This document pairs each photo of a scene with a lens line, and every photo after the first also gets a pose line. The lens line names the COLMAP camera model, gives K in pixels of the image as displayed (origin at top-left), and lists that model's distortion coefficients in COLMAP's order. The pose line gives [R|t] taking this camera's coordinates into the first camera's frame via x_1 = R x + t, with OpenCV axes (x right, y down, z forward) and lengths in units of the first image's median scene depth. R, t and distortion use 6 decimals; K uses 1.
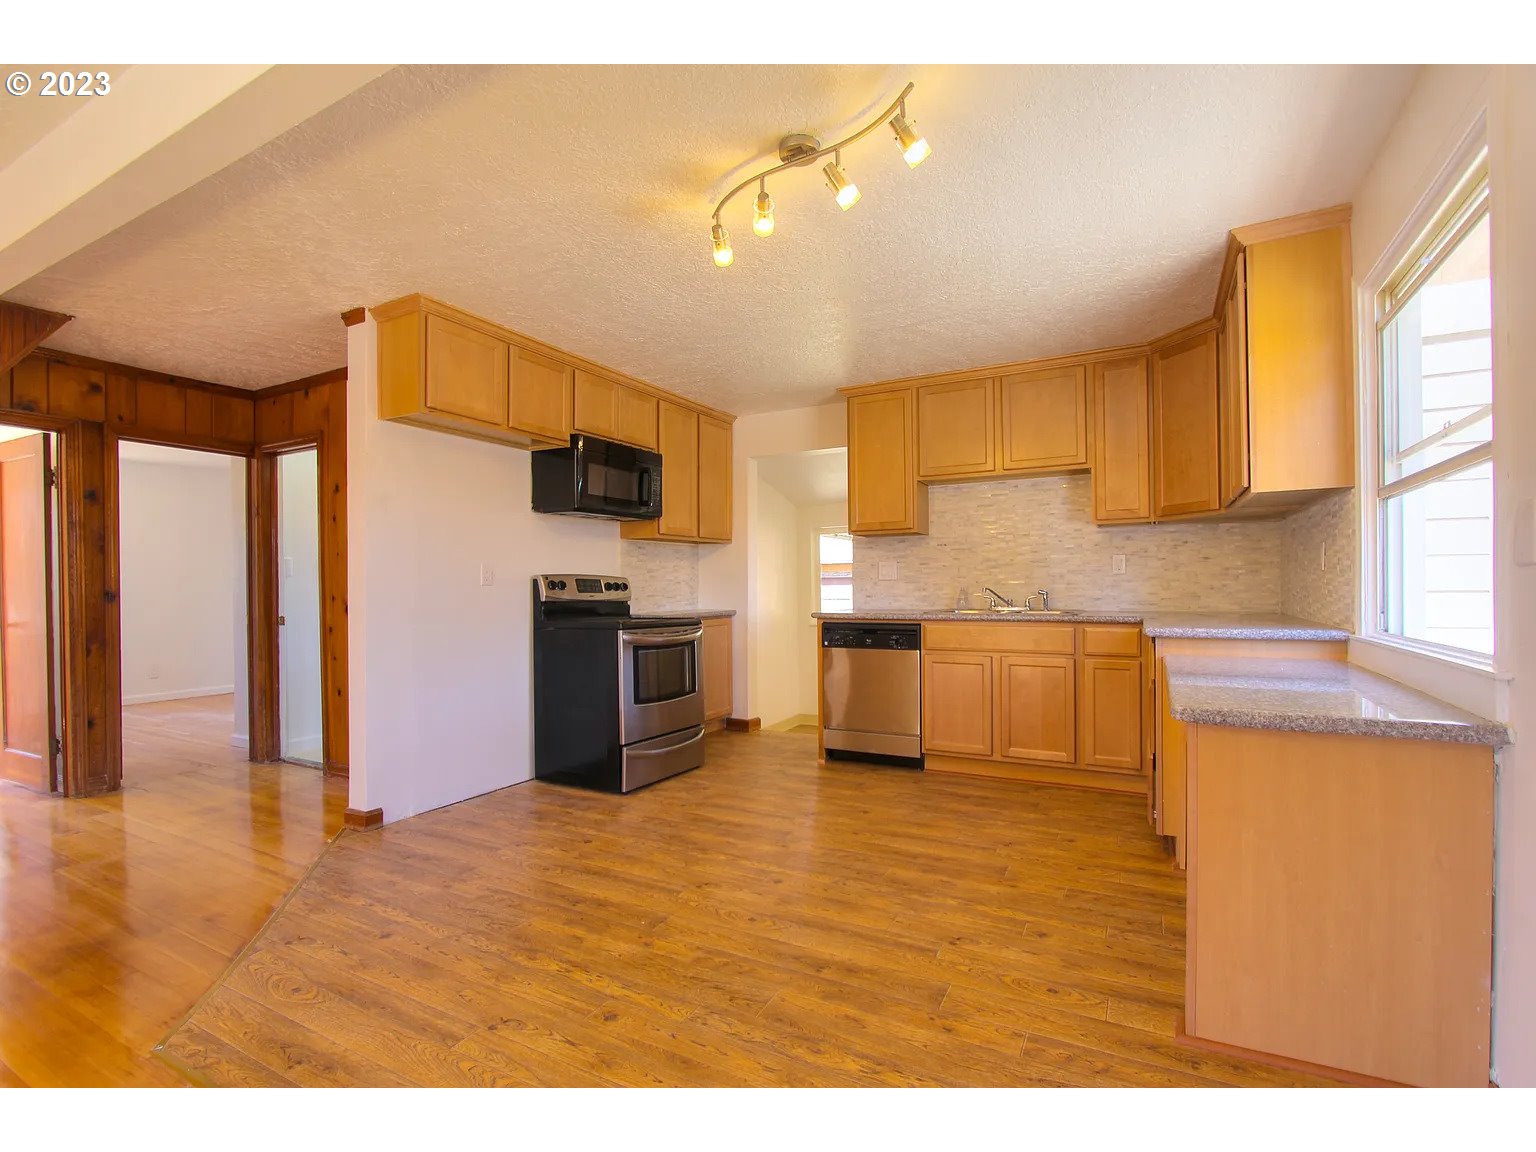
lens RADIAL K [[710.6, 0, 768.5], [0, 710.6, 567.5], [0, 0, 1]] dist [-0.009836, 0.000088]
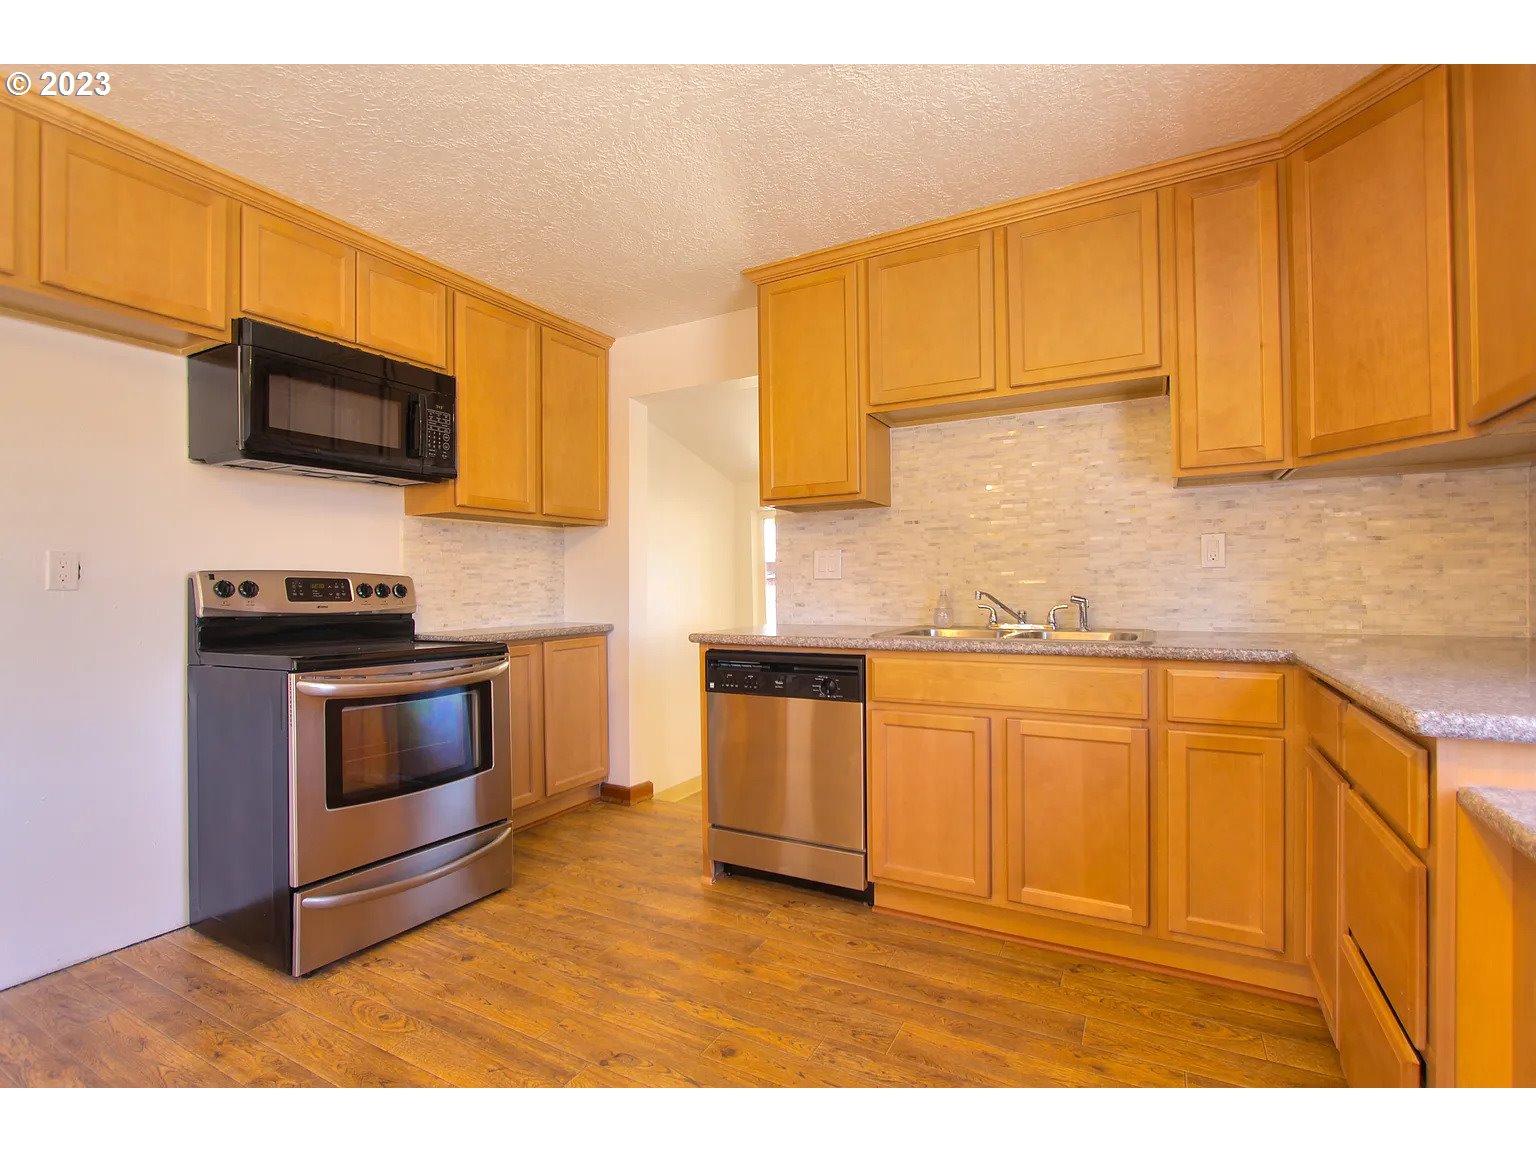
lens RADIAL K [[710.6, 0, 764.3], [0, 710.6, 567.9], [0, 0, 1]] dist [-0.009836, 0.000088]
pose [[0.999874, -0.002688, -0.015618, 0.140221], [0.002710, 0.999995, 0.001349, 0.007969], [0.015615, -0.001391, 0.999877, 0.422114]]
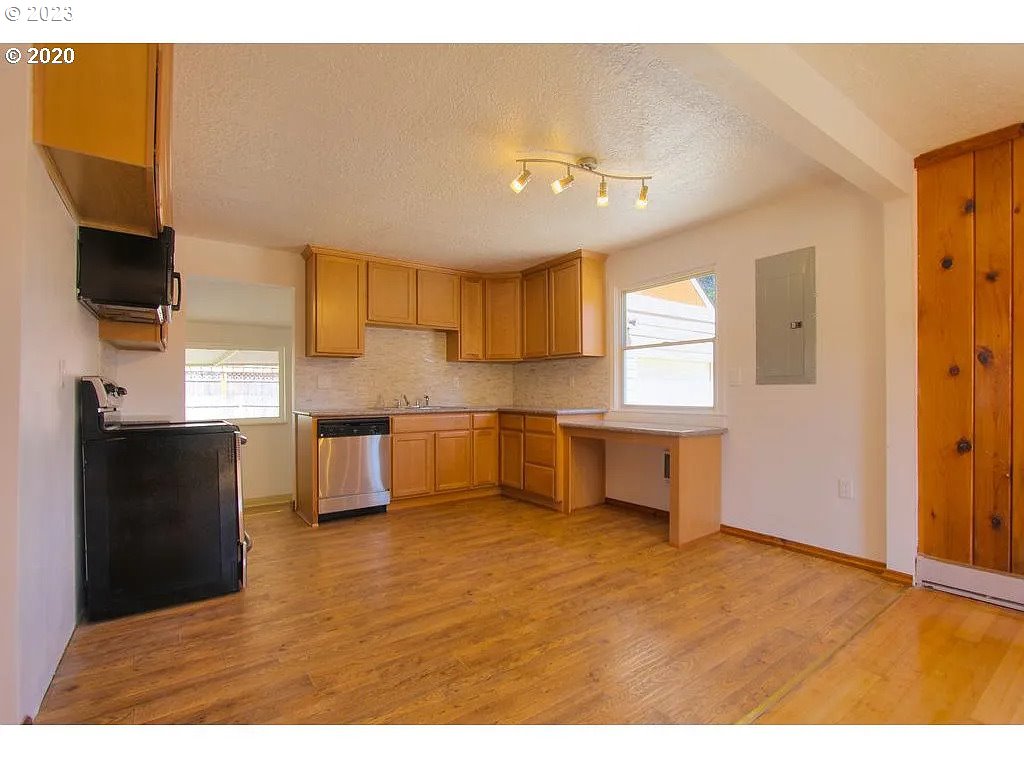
lens RADIAL K [[473.7, 0, 507.2], [0, 473.7, 393.9], [0, 0, 1]] dist [-0.009836, 0.000088]
pose [[0.439813, 0.004188, 0.898080, -0.586230], [-0.022160, 0.999735, 0.006191, 0.016513], [-0.897816, -0.022625, 0.439789, 0.315276]]
